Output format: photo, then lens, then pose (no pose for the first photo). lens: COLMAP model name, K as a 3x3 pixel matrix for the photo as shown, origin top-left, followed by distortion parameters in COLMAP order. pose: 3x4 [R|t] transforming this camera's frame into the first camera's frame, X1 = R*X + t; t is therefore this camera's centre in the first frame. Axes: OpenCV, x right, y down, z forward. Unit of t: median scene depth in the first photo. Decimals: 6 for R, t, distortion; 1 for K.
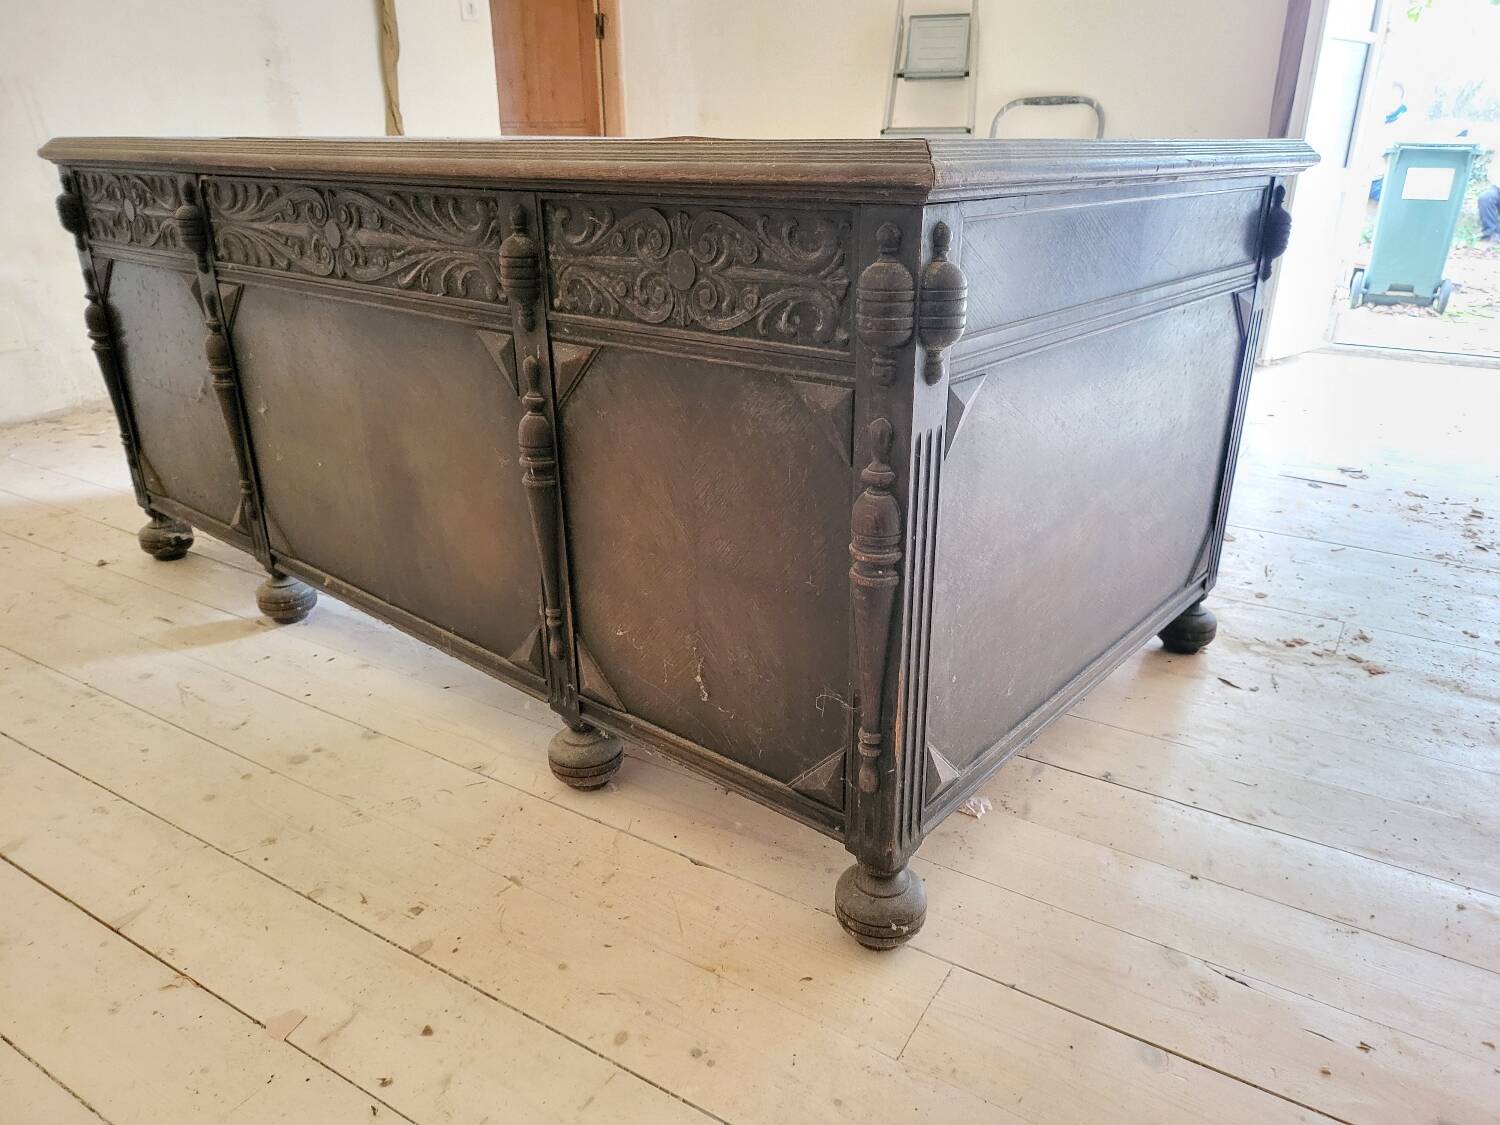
lens RADIAL K [[1049.2, 0, 758.8], [0, 1049.2, 569.3], [0, 0, 1]] dist [0.050925, -0.048091]
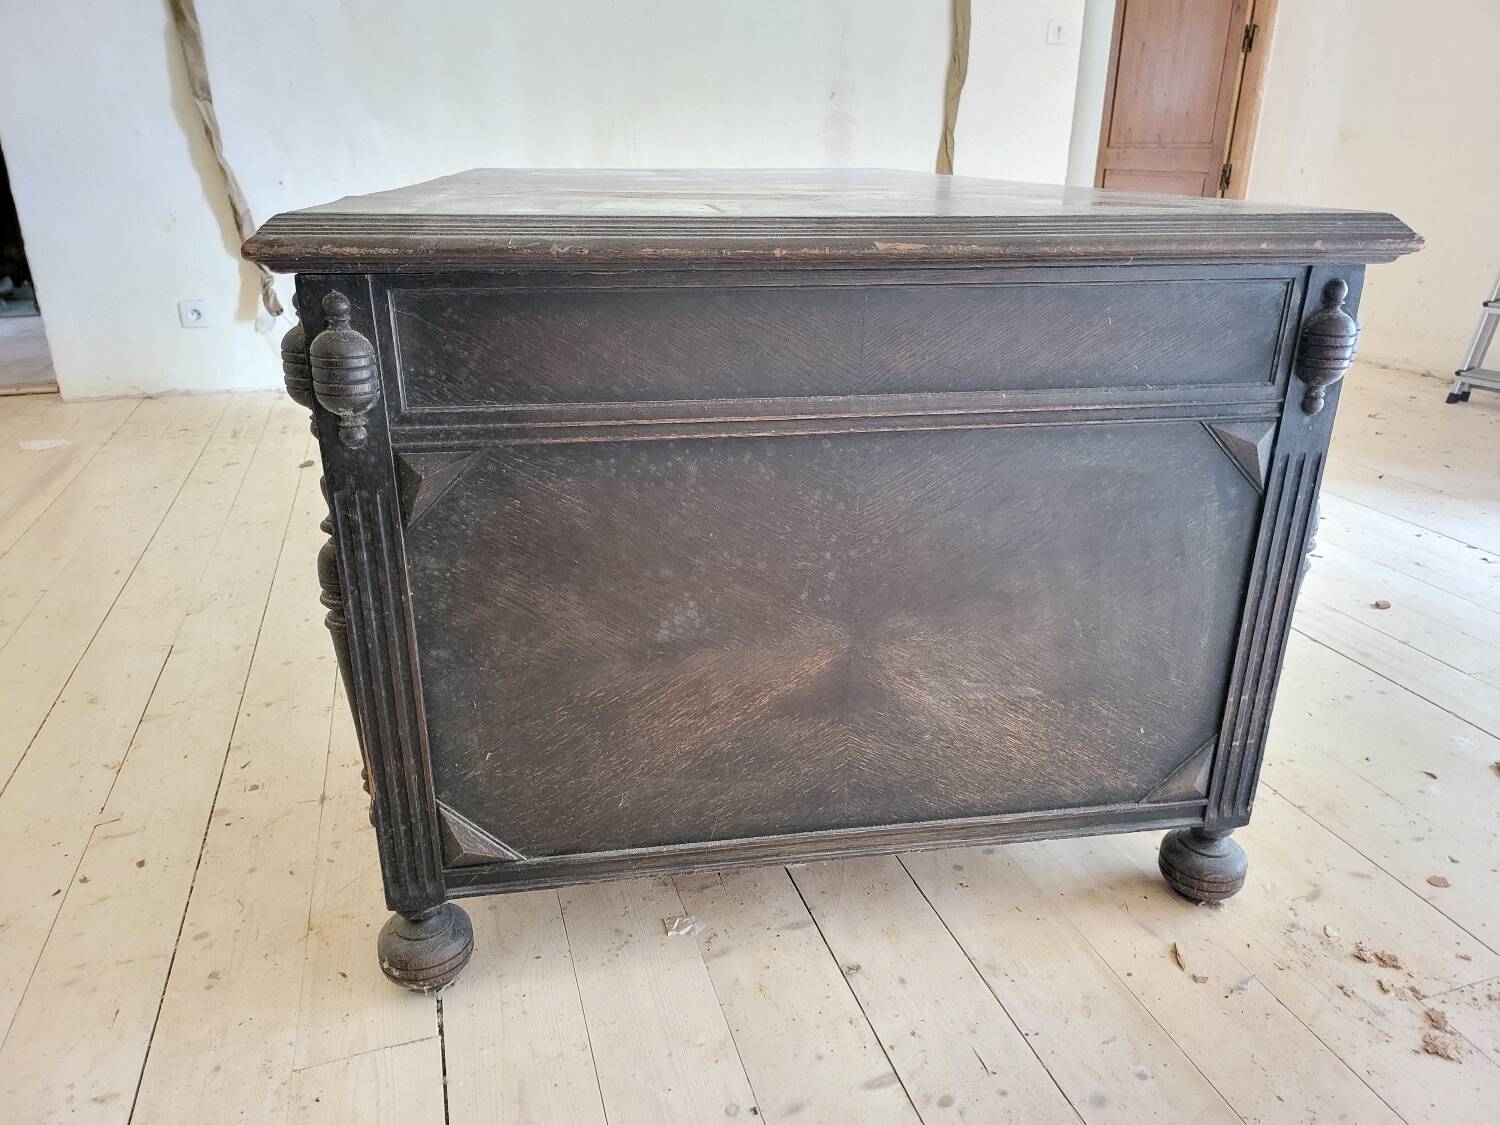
lens RADIAL K [[1049.2, 0, 756.6], [0, 1049.2, 561.4], [0, 0, 1]] dist [0.050925, -0.048091]
pose [[0.760604, 0.243424, -0.601853, 0.767904], [-0.252580, 0.964961, 0.071083, -0.166717], [0.598068, 0.097950, 0.795437, 0.300558]]
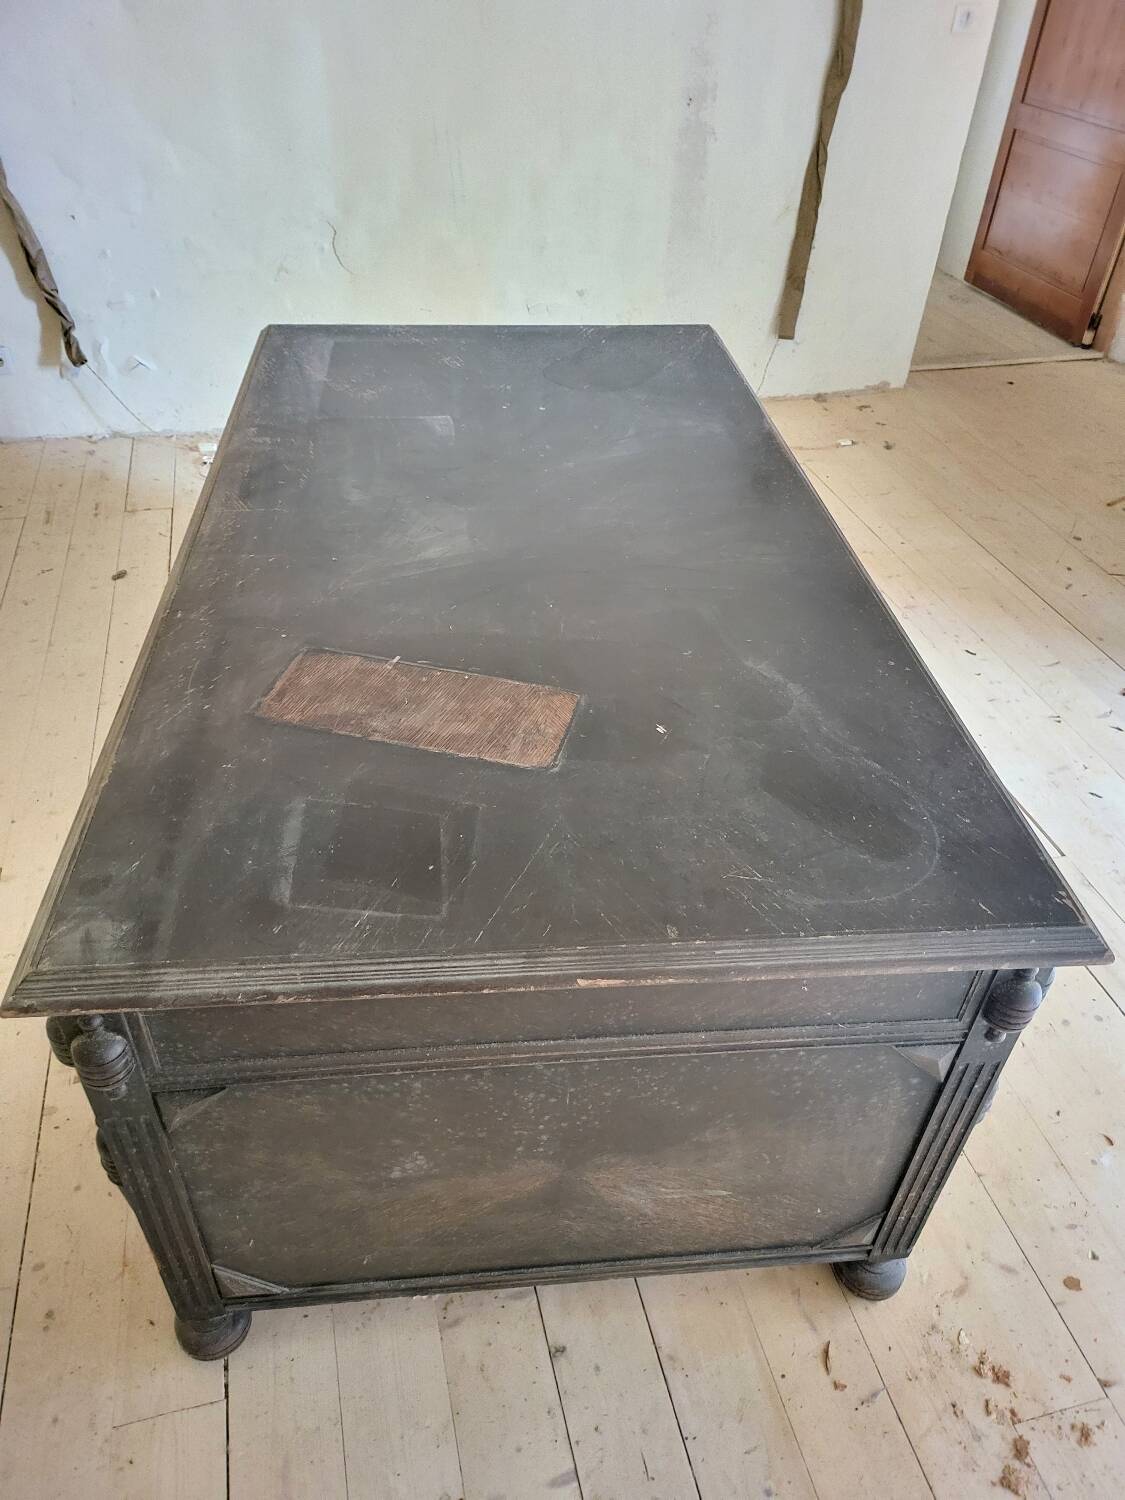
lens RADIAL K [[1049.2, 0, 554.1], [0, 1049.2, 749.2], [0, 0, 1]] dist [0.050925, -0.048091]
pose [[0.715247, 0.456428, -0.529240, 0.667949], [-0.295717, 0.883800, 0.362558, -0.753388], [0.633224, -0.102814, 0.767109, 0.310274]]
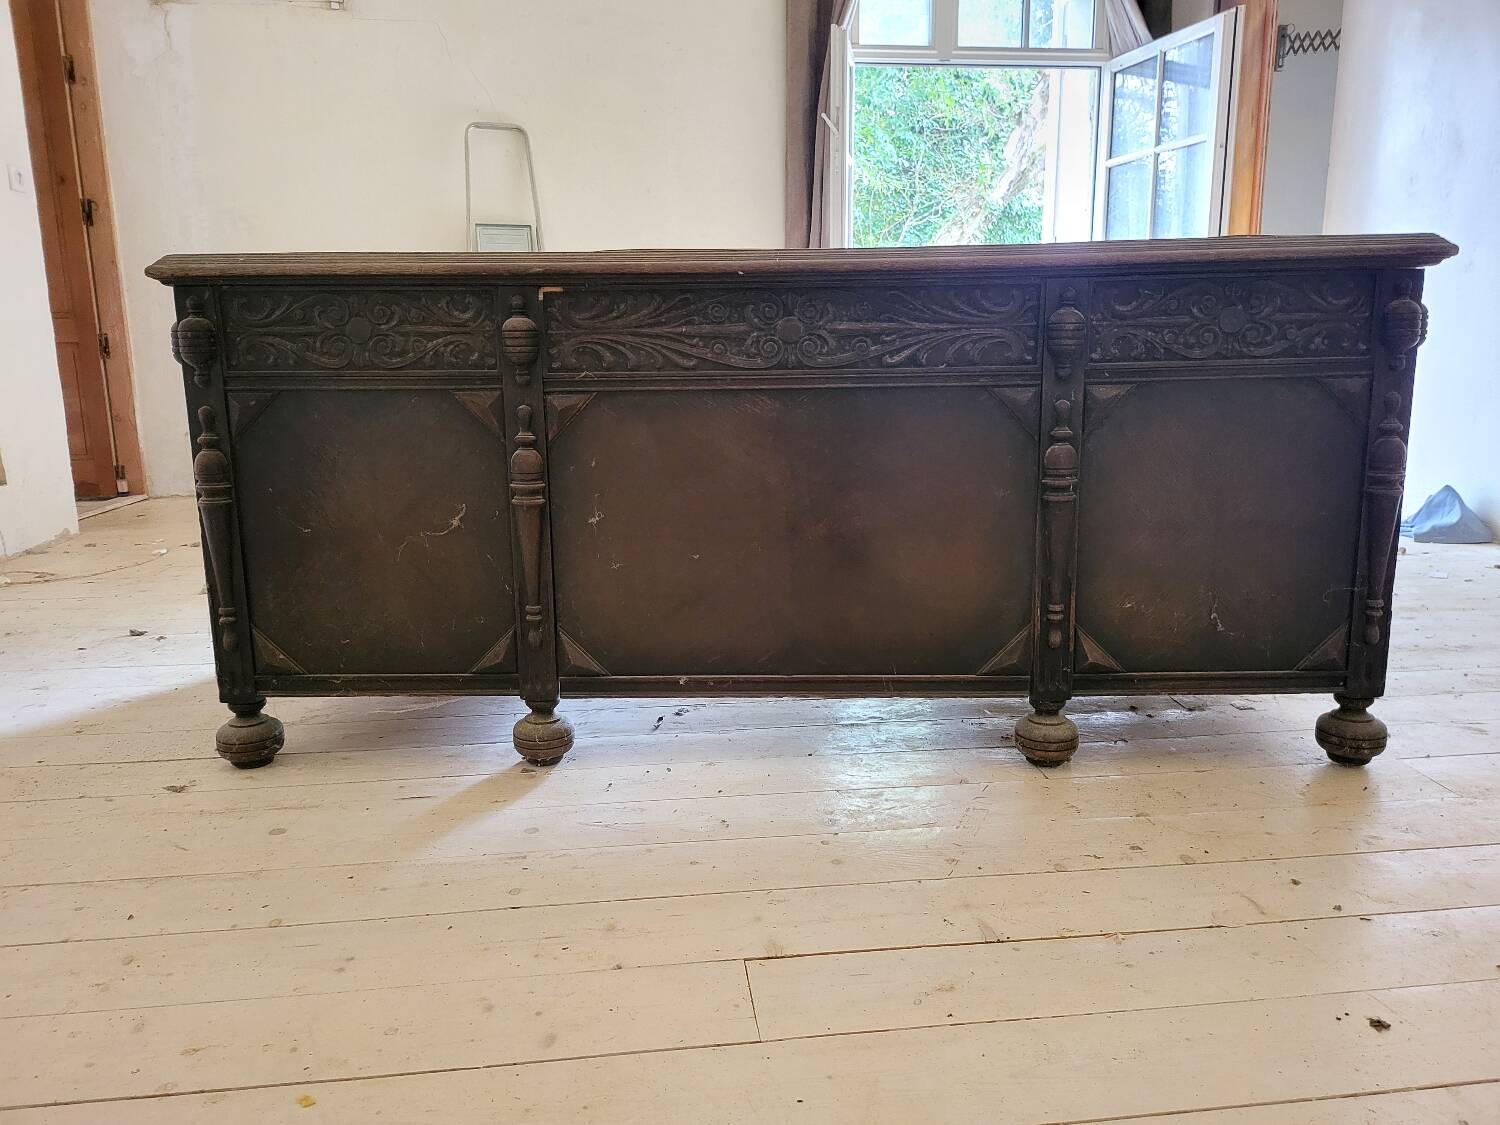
lens RADIAL K [[1049.2, 0, 746.4], [0, 1049.2, 559.7], [0, 0, 1]] dist [0.050925, -0.048091]
pose [[0.784622, -0.124433, 0.607360, -1.214069], [0.244902, 0.962186, -0.119251, 0.043784], [-0.569554, 0.242310, 0.785426, 0.220715]]
